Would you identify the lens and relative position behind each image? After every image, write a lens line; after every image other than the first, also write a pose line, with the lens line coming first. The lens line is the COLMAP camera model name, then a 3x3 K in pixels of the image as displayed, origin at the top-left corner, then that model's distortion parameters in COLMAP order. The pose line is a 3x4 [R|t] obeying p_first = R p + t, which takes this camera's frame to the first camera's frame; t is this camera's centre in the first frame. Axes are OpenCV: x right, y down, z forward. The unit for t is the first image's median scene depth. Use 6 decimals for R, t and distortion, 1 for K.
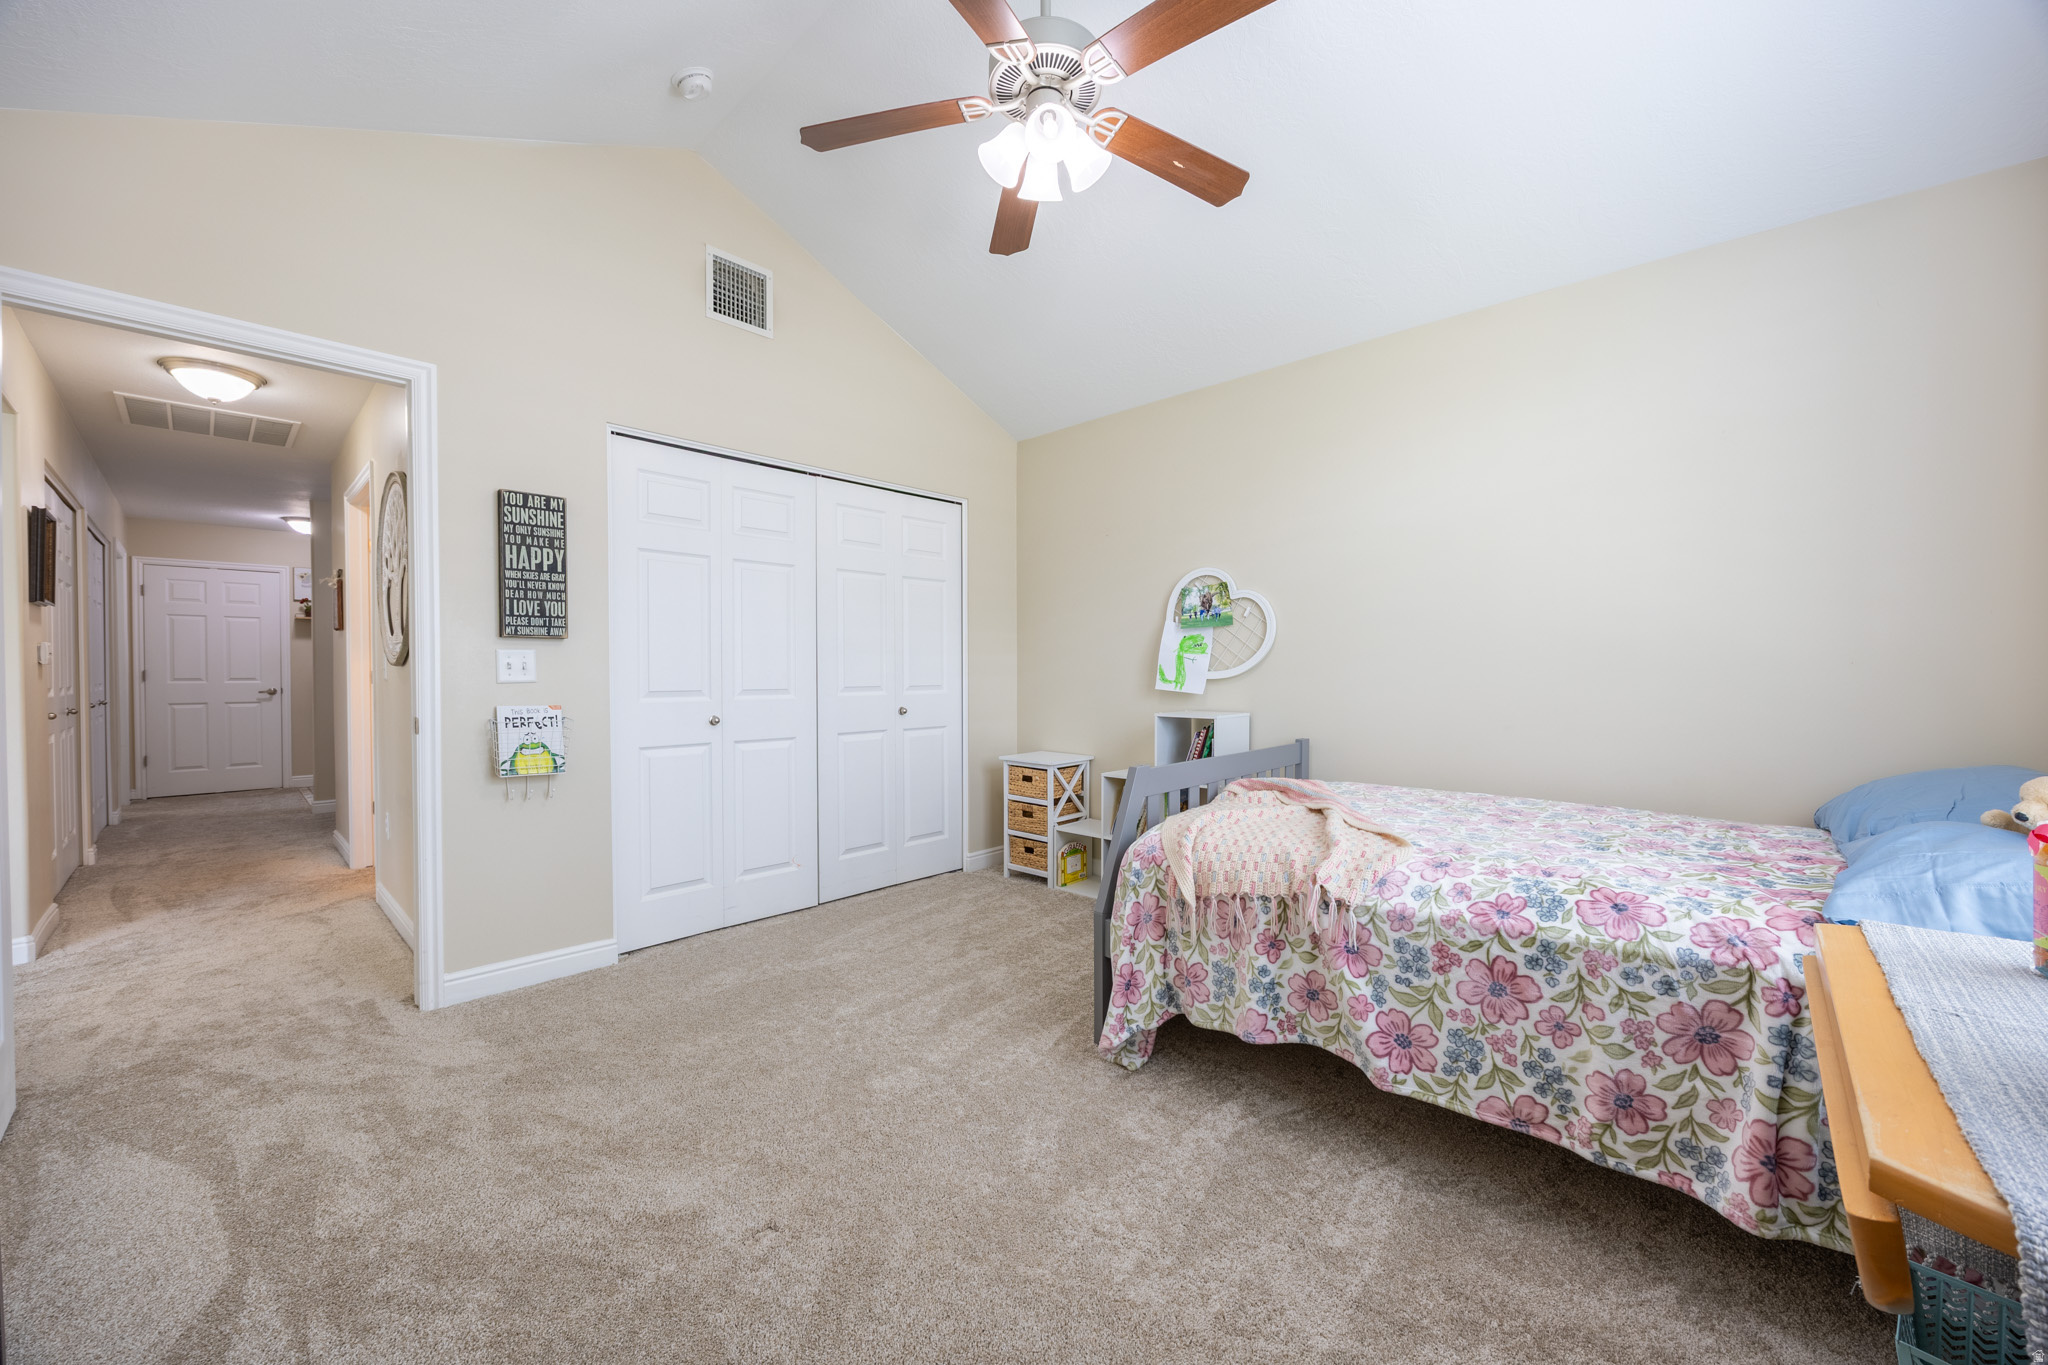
lens RADIAL K [[773.6, 0, 1035.1], [0, 773.6, 685.0], [0, 0, 1]] dist [-0.005298, 0.000628]
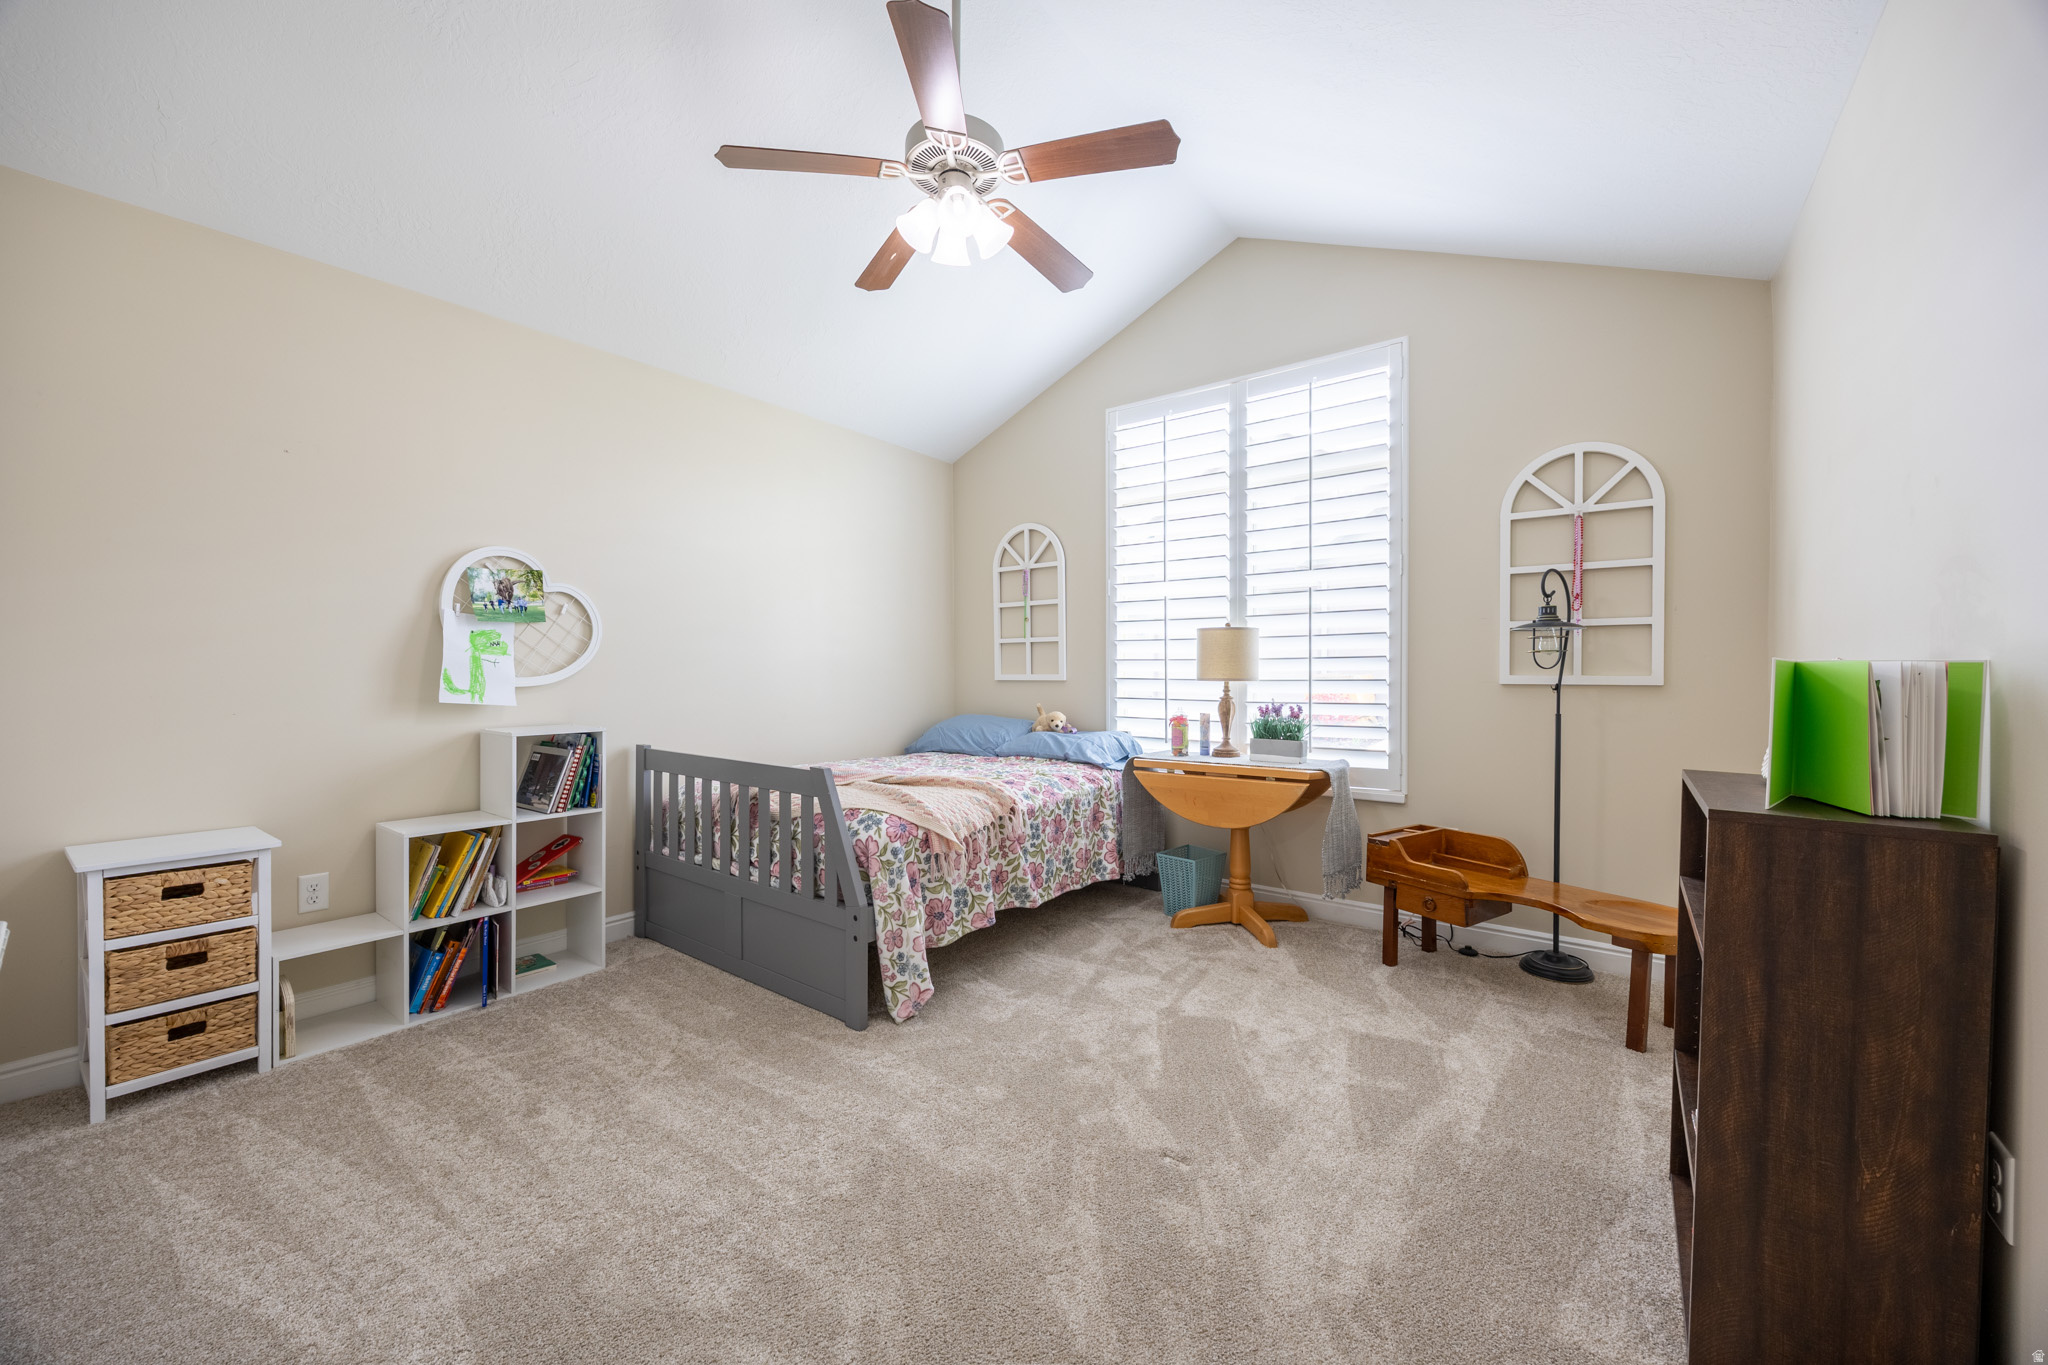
lens RADIAL K [[773.6, 0, 1034.4], [0, 773.6, 675.0], [0, 0, 1]] dist [-0.005298, 0.000628]
pose [[-0.097369, -0.006257, 0.995229, -0.751470], [0.017896, 0.999808, 0.008037, -0.020234], [-0.995087, 0.018594, -0.097238, 0.649016]]
